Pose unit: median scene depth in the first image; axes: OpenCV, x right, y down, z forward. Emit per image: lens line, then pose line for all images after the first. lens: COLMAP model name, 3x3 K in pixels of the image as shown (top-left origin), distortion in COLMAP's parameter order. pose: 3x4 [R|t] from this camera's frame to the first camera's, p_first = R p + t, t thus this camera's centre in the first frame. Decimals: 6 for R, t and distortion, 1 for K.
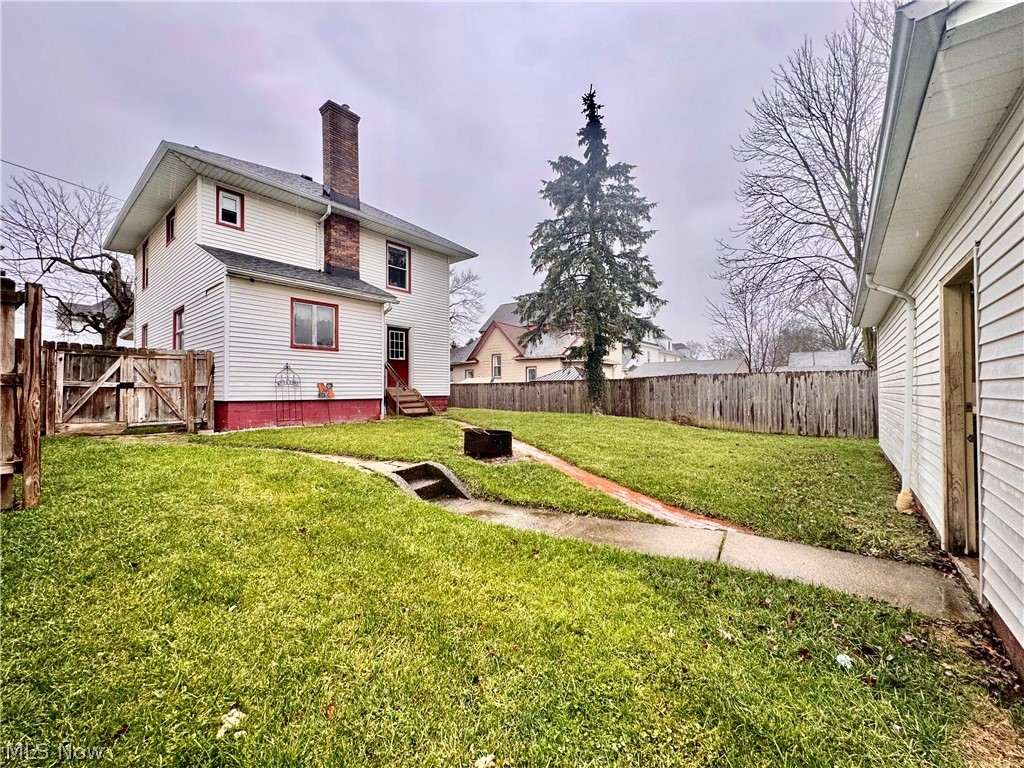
lens RADIAL K [[411.0, 0, 512.0], [0, 411.0, 384.0], [0, 0, 1]] dist [-0.000210, -0.000153]
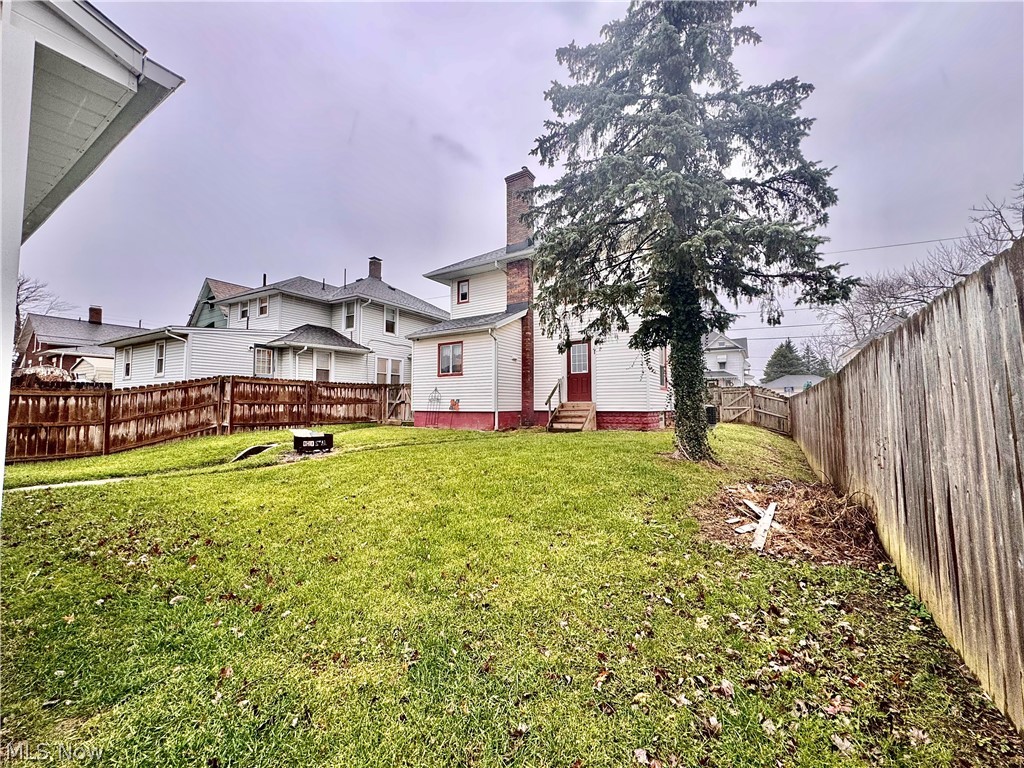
lens RADIAL K [[411.0, 0, 512.0], [0, 411.0, 384.0], [0, 0, 1]] dist [-0.000210, -0.000153]
pose [[0.115123, -0.050625, -0.992060, 0.785514], [0.013145, 0.998691, -0.049438, 0.014252], [0.993264, -0.007349, 0.115637, 0.858481]]
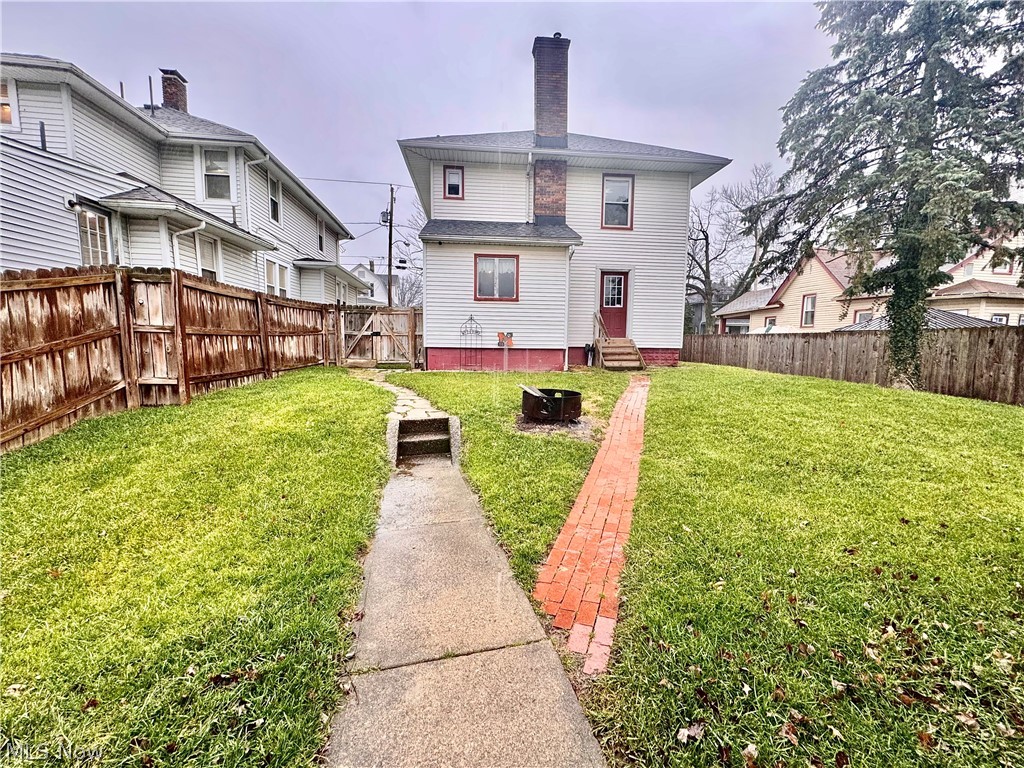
lens RADIAL K [[411.0, 0, 512.0], [0, 411.0, 384.0], [0, 0, 1]] dist [-0.000210, -0.000153]
pose [[0.703122, 0.089191, -0.705454, 0.264761], [-0.005104, 0.992710, 0.120422, 0.001376], [0.711051, -0.081070, 0.698451, 0.216594]]
